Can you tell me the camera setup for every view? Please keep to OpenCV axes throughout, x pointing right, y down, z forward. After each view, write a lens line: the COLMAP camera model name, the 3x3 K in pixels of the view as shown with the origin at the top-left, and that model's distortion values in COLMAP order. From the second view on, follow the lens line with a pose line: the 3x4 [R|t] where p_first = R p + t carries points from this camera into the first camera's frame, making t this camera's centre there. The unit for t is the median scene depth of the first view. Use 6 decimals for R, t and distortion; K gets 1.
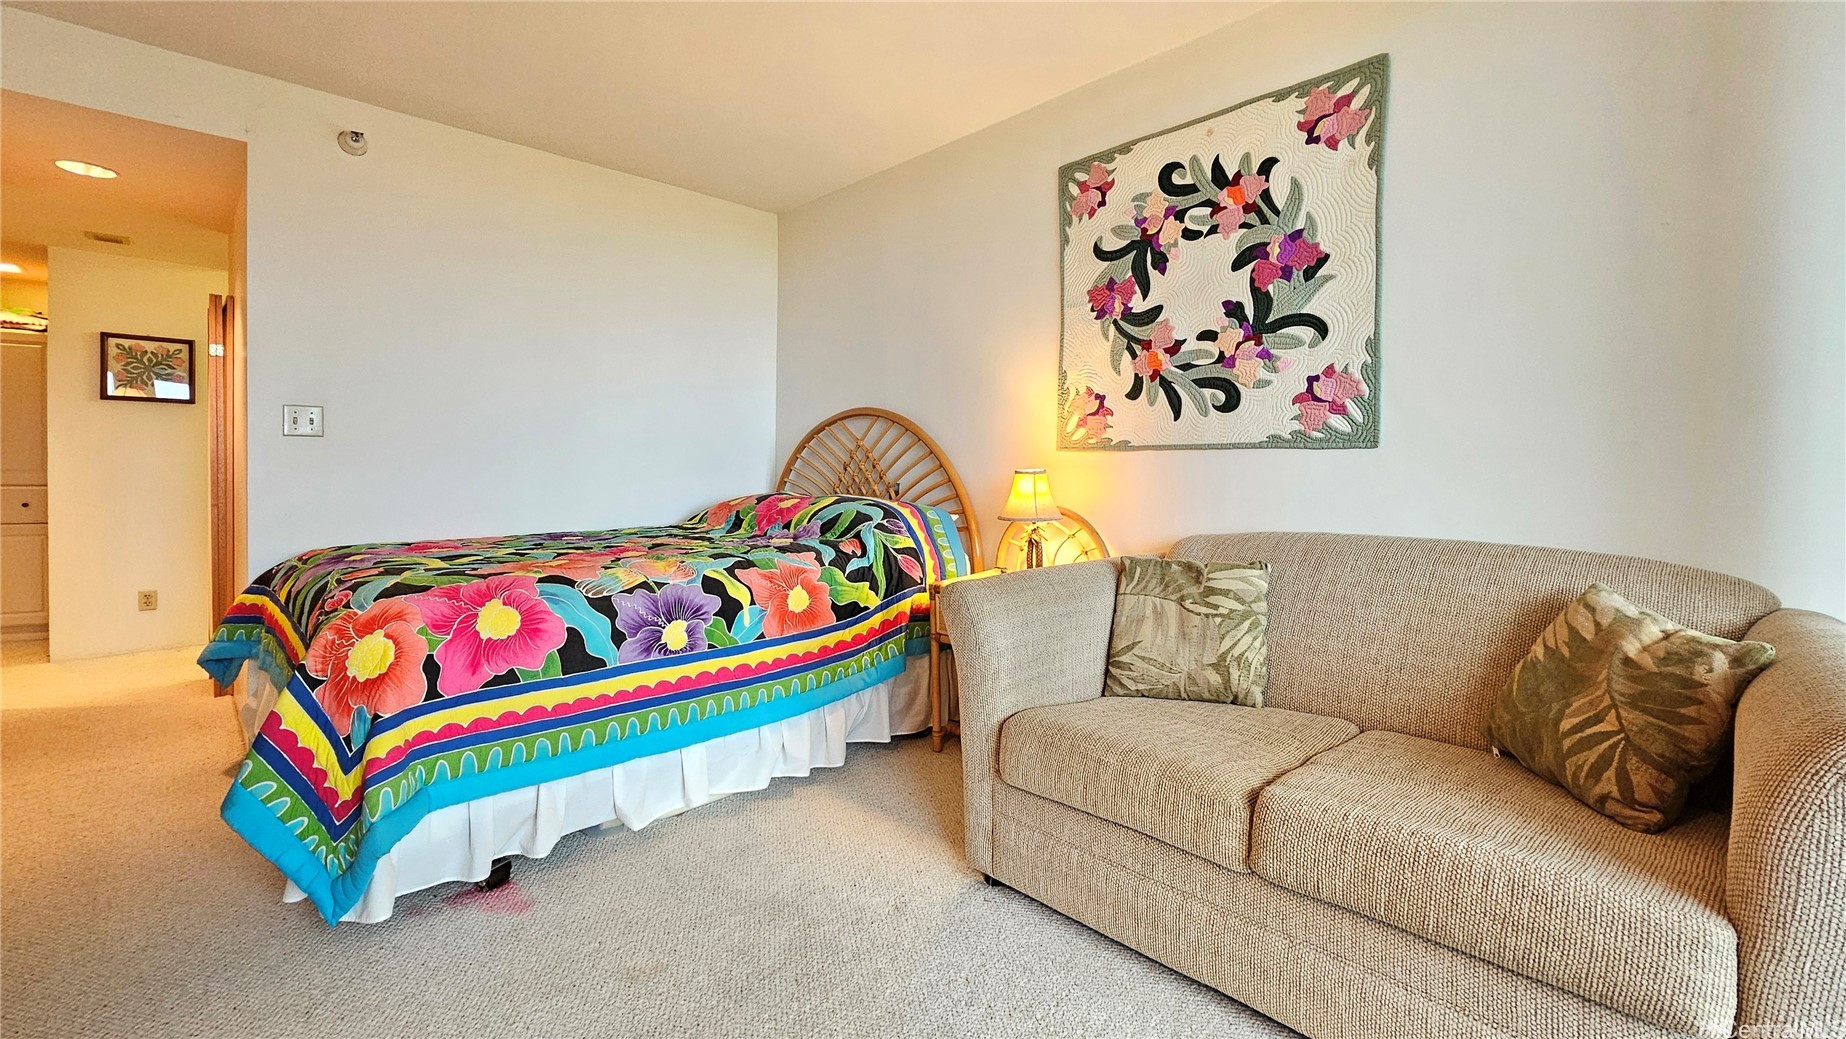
lens RADIAL K [[774.5, 0, 920.5], [0, 774.5, 497.0], [0, 0, 1]] dist [-0.003030, -0.000271]
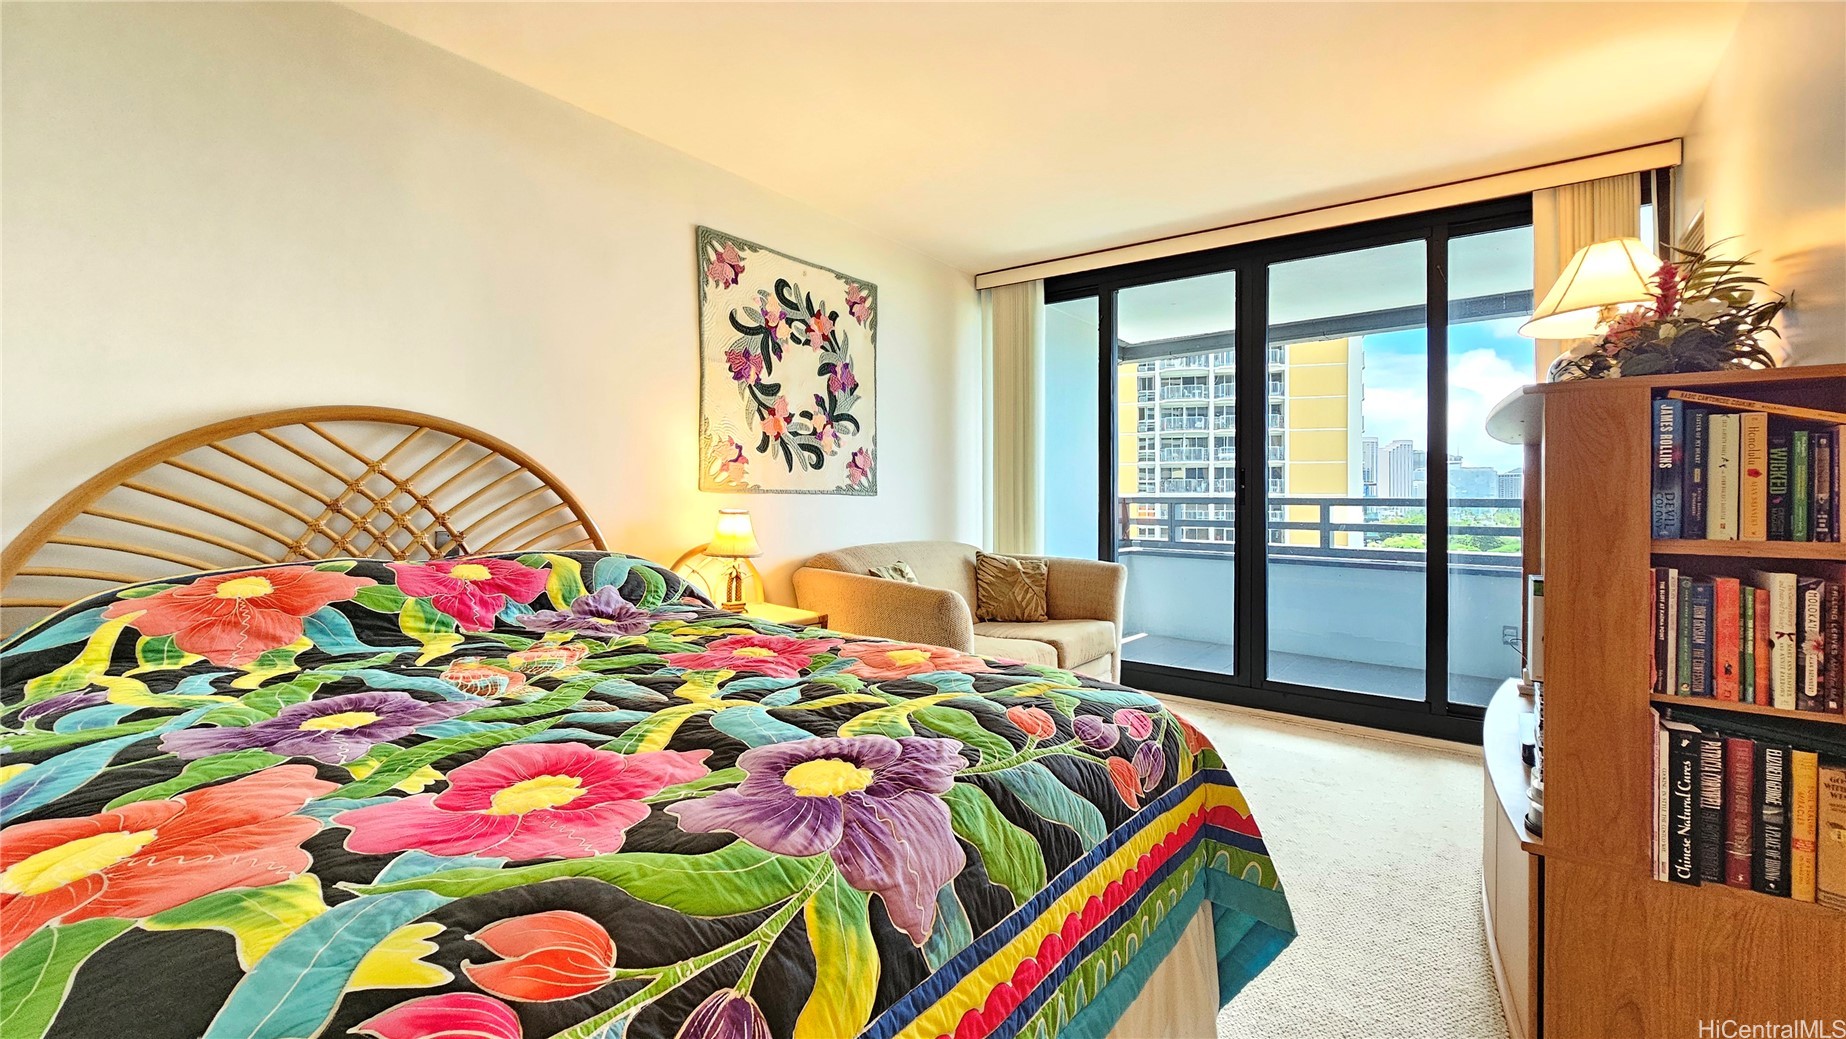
lens RADIAL K [[774.5, 0, 920.5], [0, 774.5, 497.0], [0, 0, 1]] dist [-0.003030, -0.000271]
pose [[-0.162116, -0.012613, 0.986691, -1.059448], [0.015603, 0.999761, 0.015344, -0.072925], [-0.986648, 0.017882, -0.161881, 1.003769]]
